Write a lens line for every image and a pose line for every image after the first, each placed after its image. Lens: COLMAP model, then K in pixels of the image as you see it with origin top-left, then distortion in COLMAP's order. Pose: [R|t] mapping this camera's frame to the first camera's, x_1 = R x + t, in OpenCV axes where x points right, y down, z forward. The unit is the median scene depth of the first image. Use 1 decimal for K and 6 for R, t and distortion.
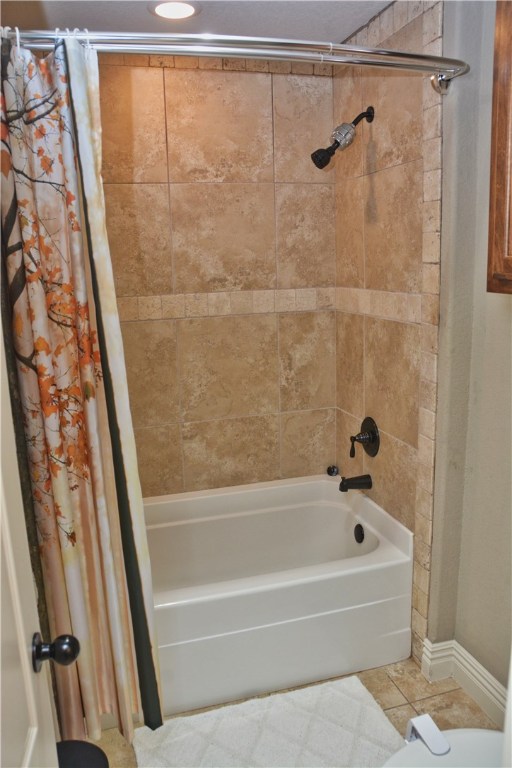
lens RADIAL K [[606.7, 0, 237.6], [0, 606.7, 395.3], [0, 0, 1]] dist [-0.159768, 0.126688]
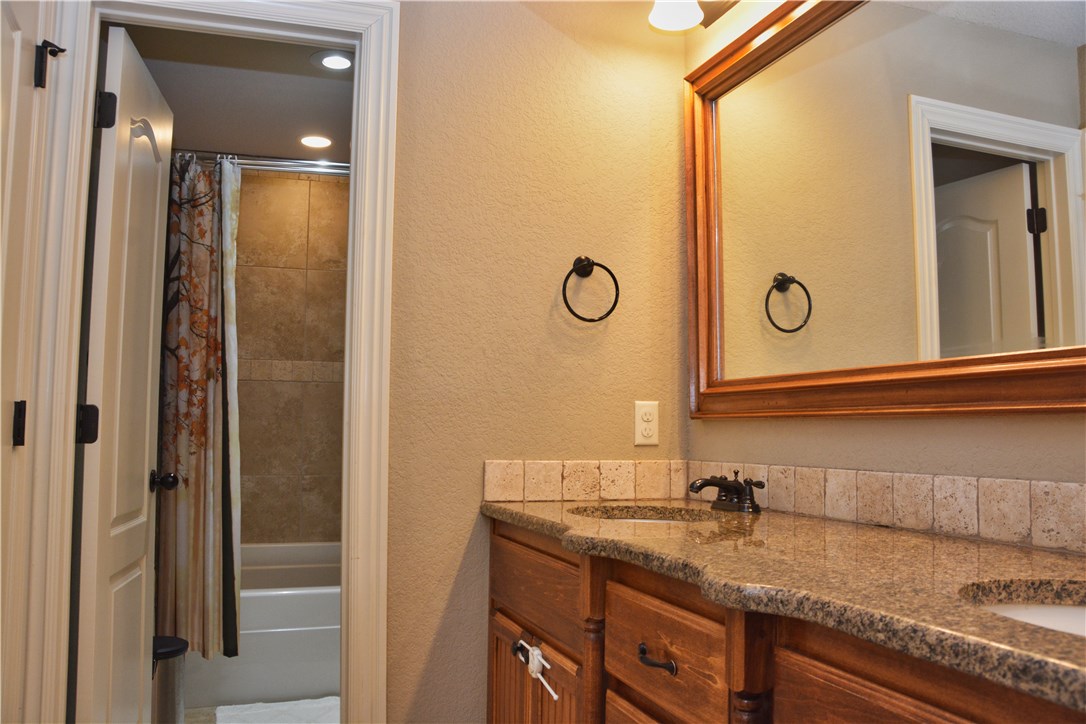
lens RADIAL K [[857.9, 0, 541.2], [0, 857.9, 370.7], [0, 0, 1]] dist [-0.159768, 0.126688]
pose [[0.996690, 0.042643, 0.069219, 0.419562], [-0.020194, 0.954567, -0.297310, 0.577202], [-0.078752, 0.294928, 0.952269, -1.039410]]
